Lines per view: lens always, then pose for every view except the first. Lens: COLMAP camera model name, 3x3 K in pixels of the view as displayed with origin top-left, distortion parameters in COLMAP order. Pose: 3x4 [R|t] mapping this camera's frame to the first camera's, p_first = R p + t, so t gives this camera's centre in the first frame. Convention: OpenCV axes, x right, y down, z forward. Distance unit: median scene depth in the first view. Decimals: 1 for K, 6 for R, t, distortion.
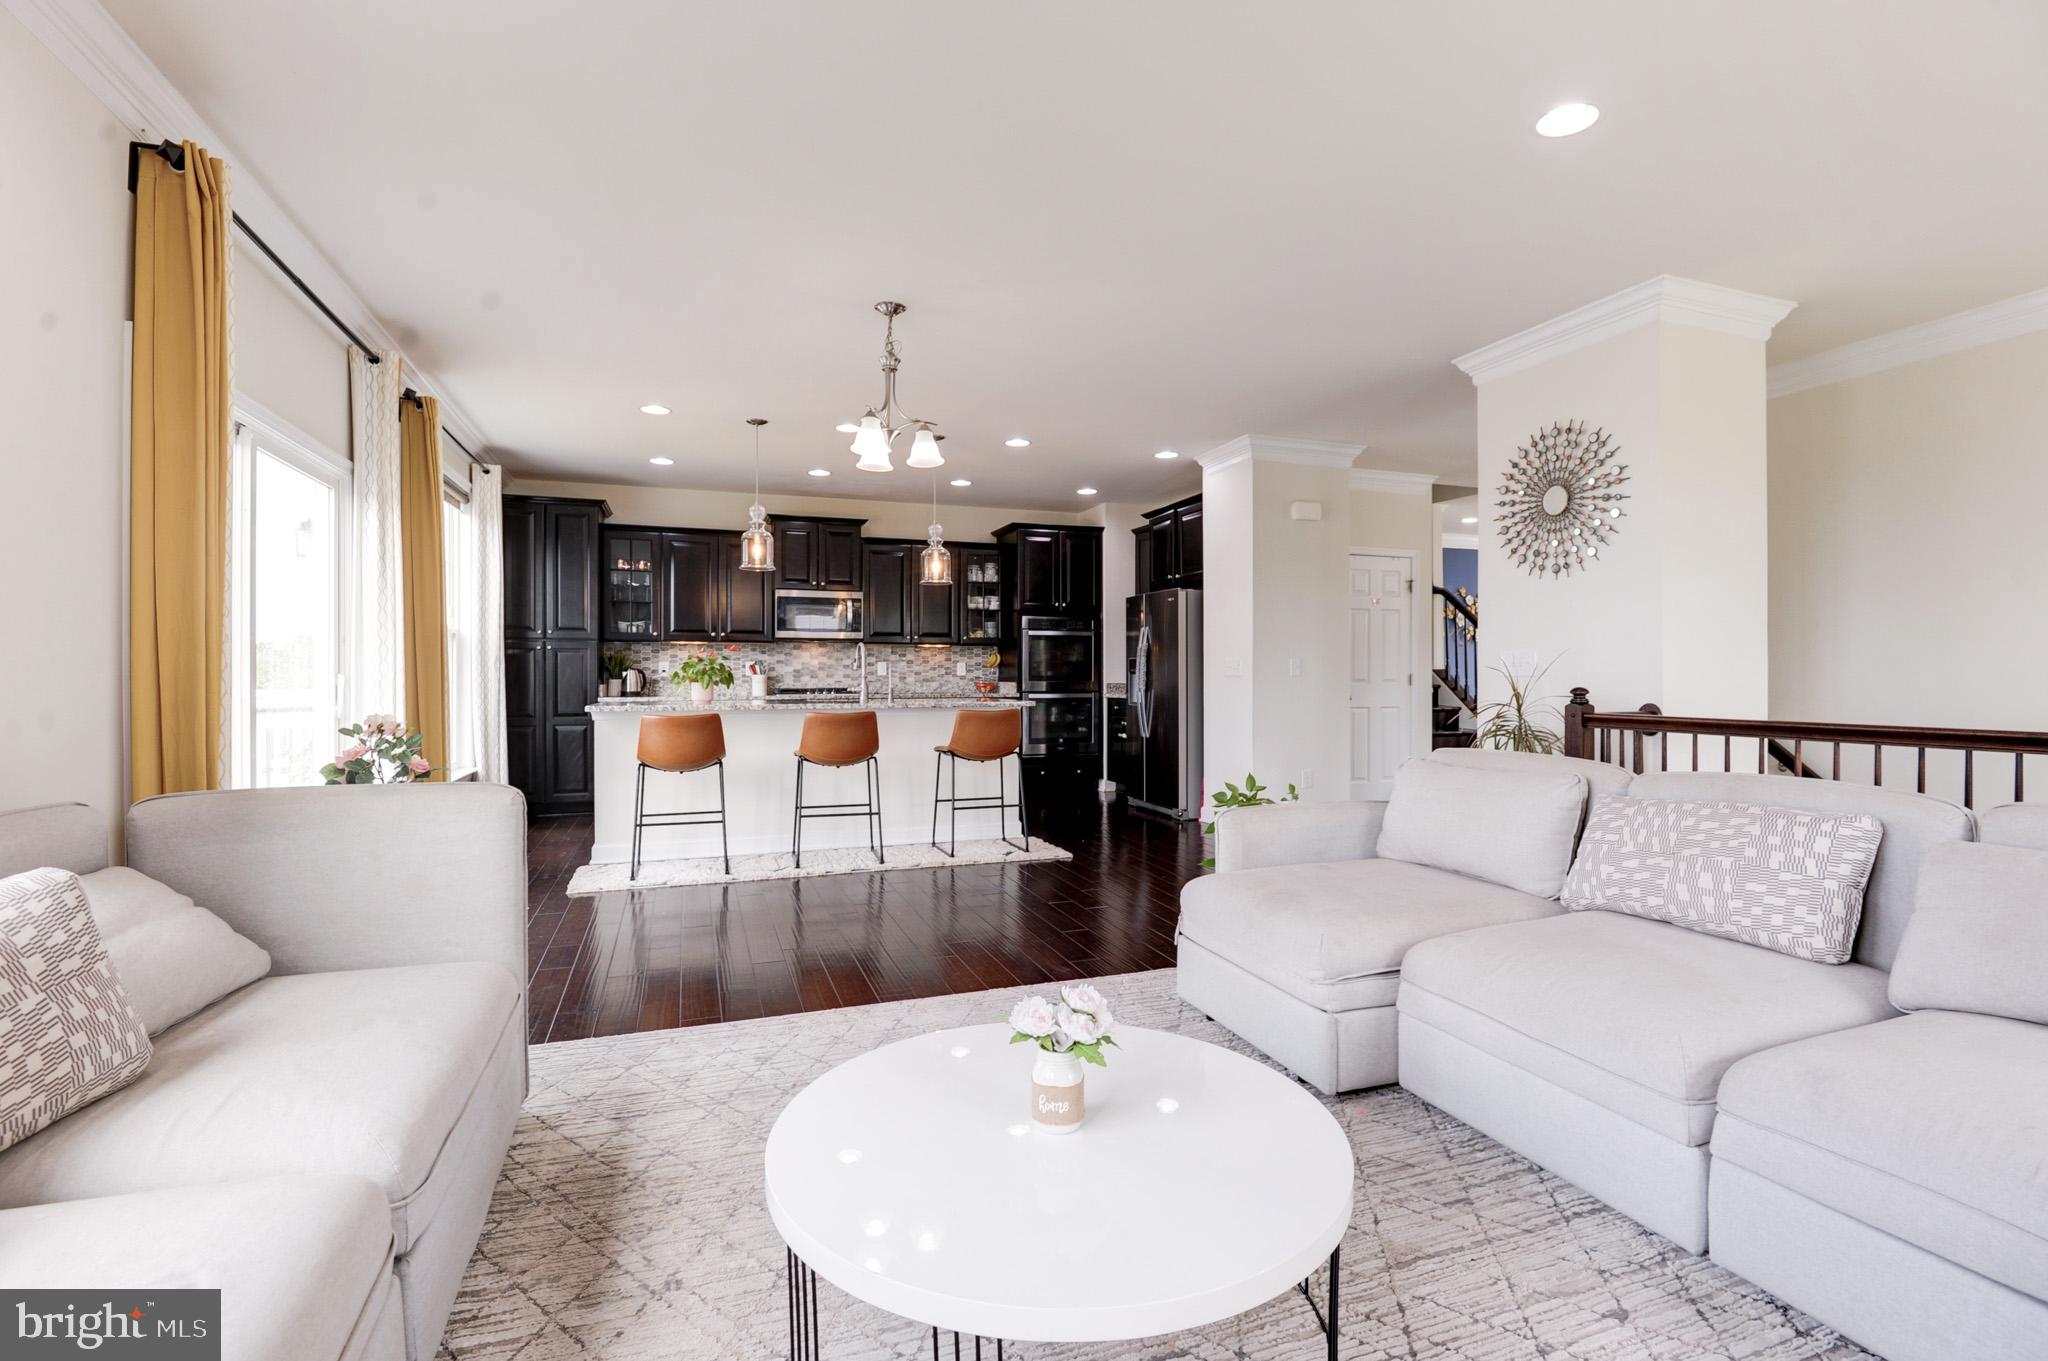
lens RADIAL K [[972.2, 0, 1012.9], [0, 972.2, 684.9], [0, 0, 1]] dist [-0.000887, -0.016582]
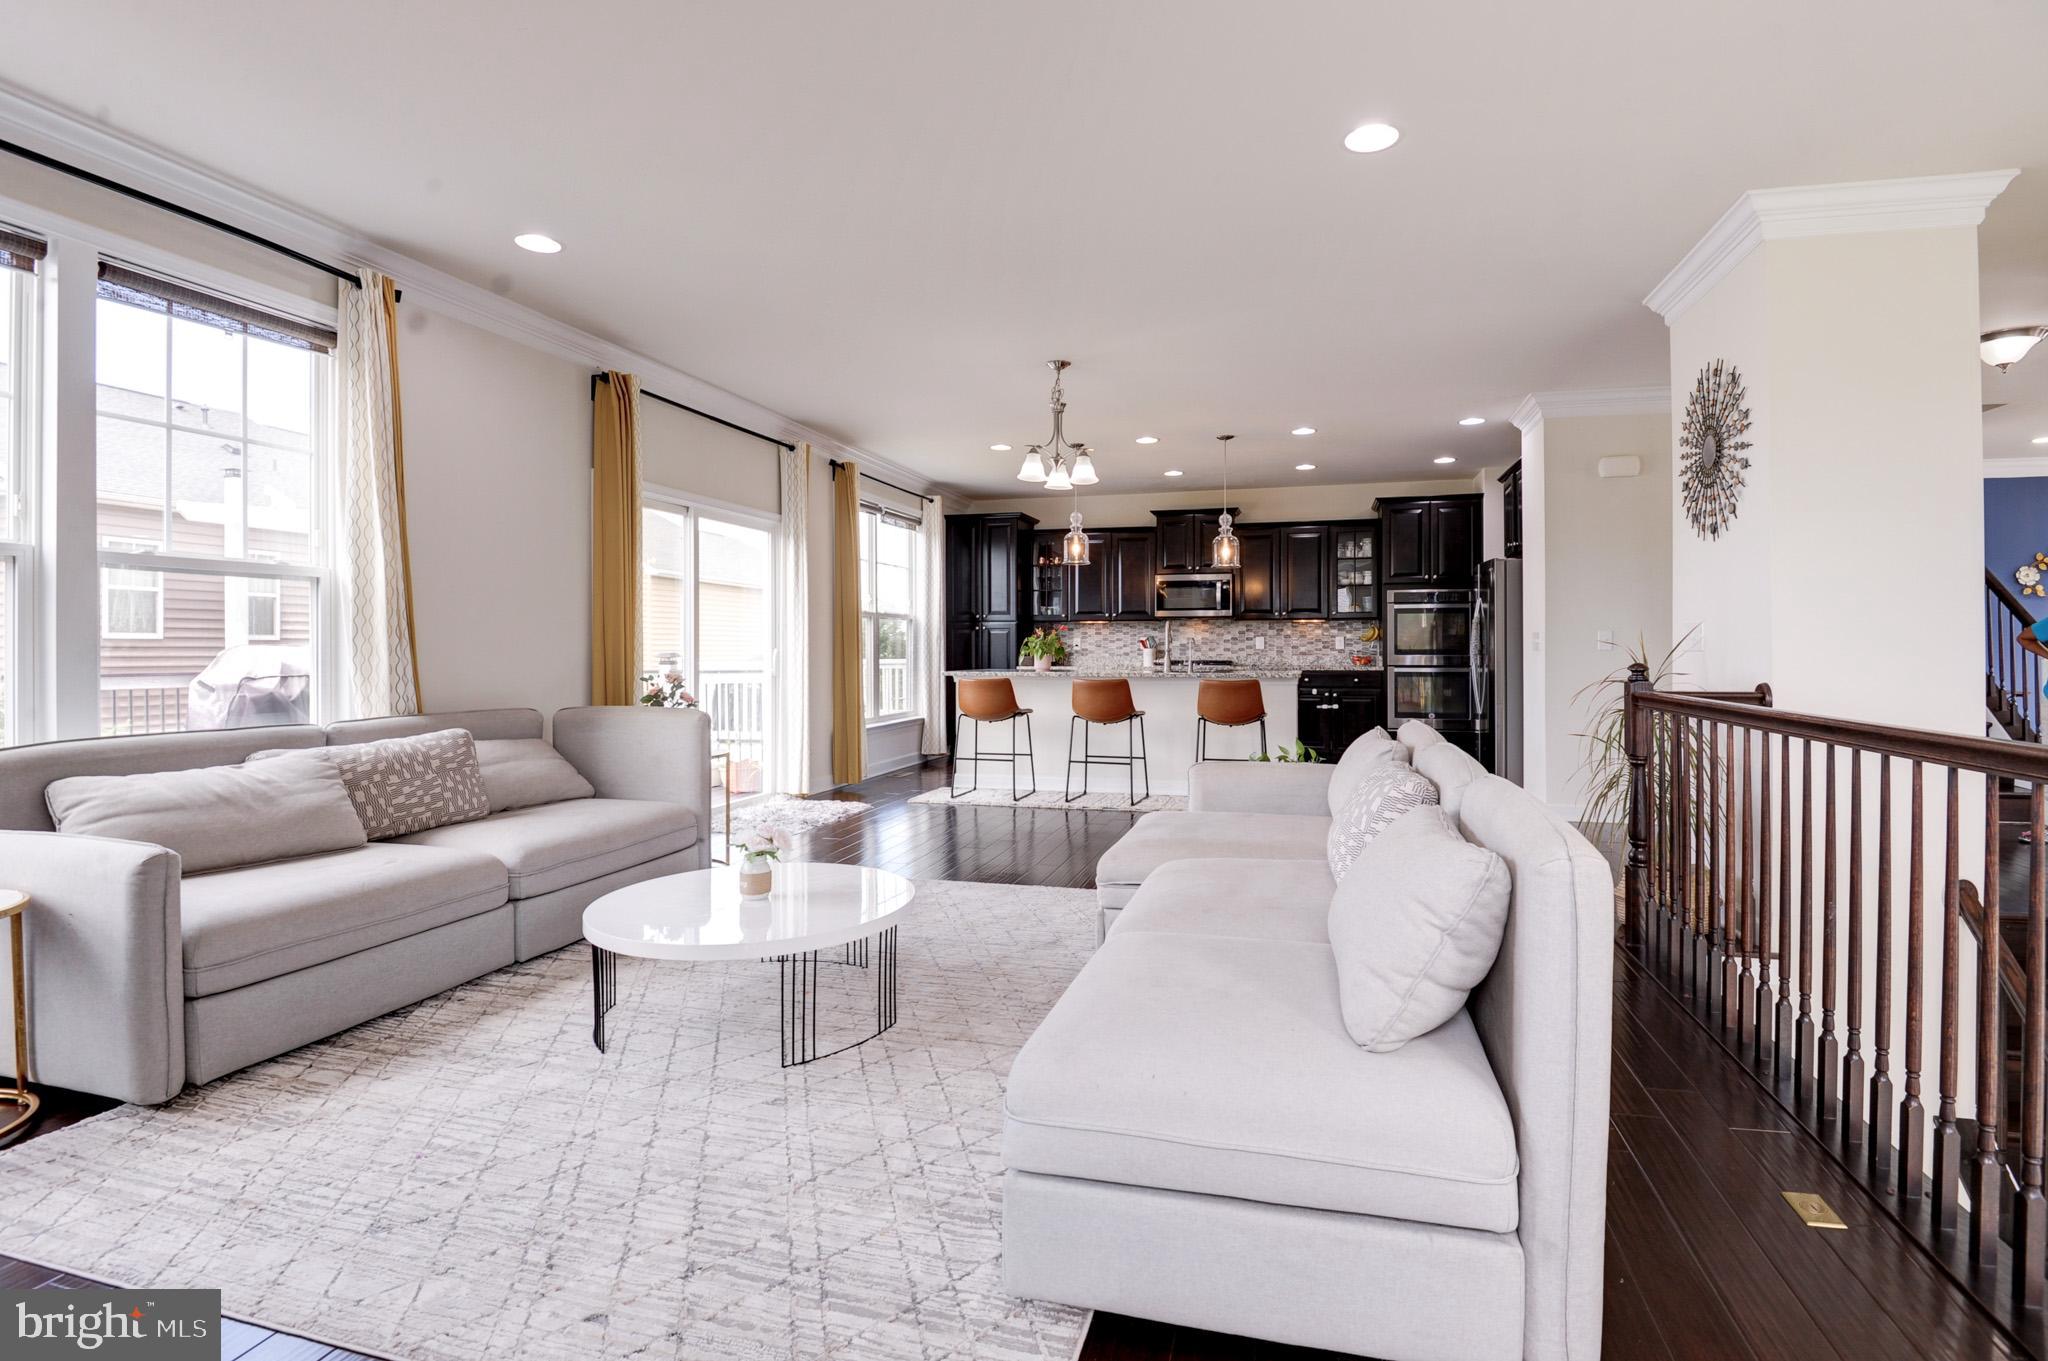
lens RADIAL K [[972.2, 0, 1037.0], [0, 972.2, 661.5], [0, 0, 1]] dist [-0.000887, -0.016582]
pose [[0.821389, 0.007254, -0.570322, 0.300487], [-0.005047, 0.999972, 0.005451, -0.000436], [0.570346, -0.001599, 0.821403, -0.037710]]
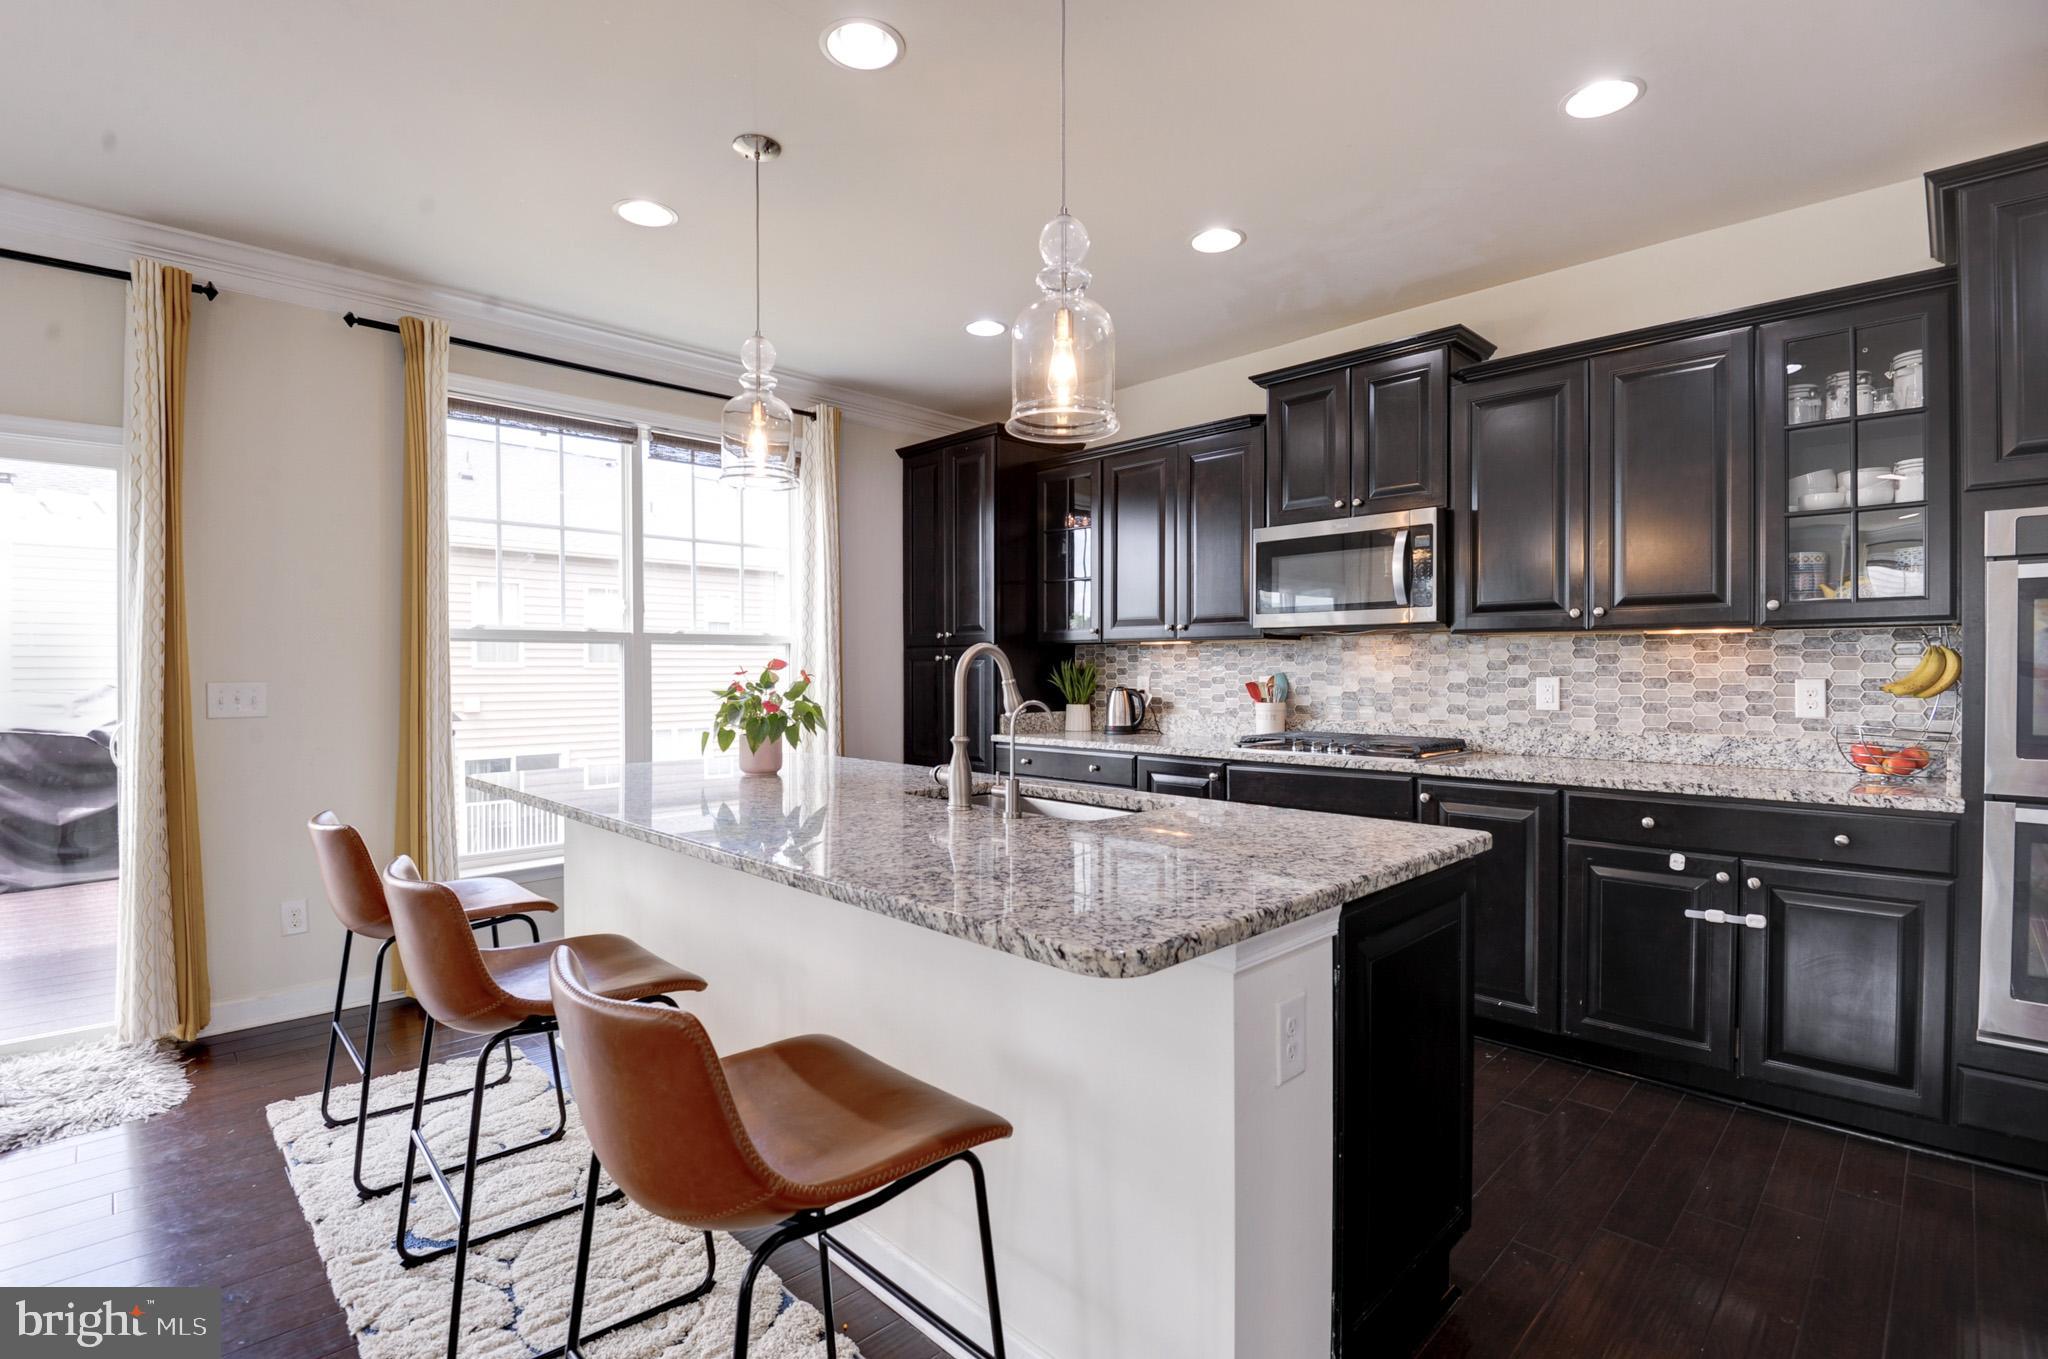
lens RADIAL K [[972.2, 0, 1022.1], [0, 972.2, 679.4], [0, 0, 1]] dist [-0.000887, -0.016582]
pose [[0.440689, 0.008707, -0.897617, 0.134878], [-0.005804, 0.999960, 0.006851, -0.025653], [0.897641, 0.002191, 0.440722, 0.678917]]
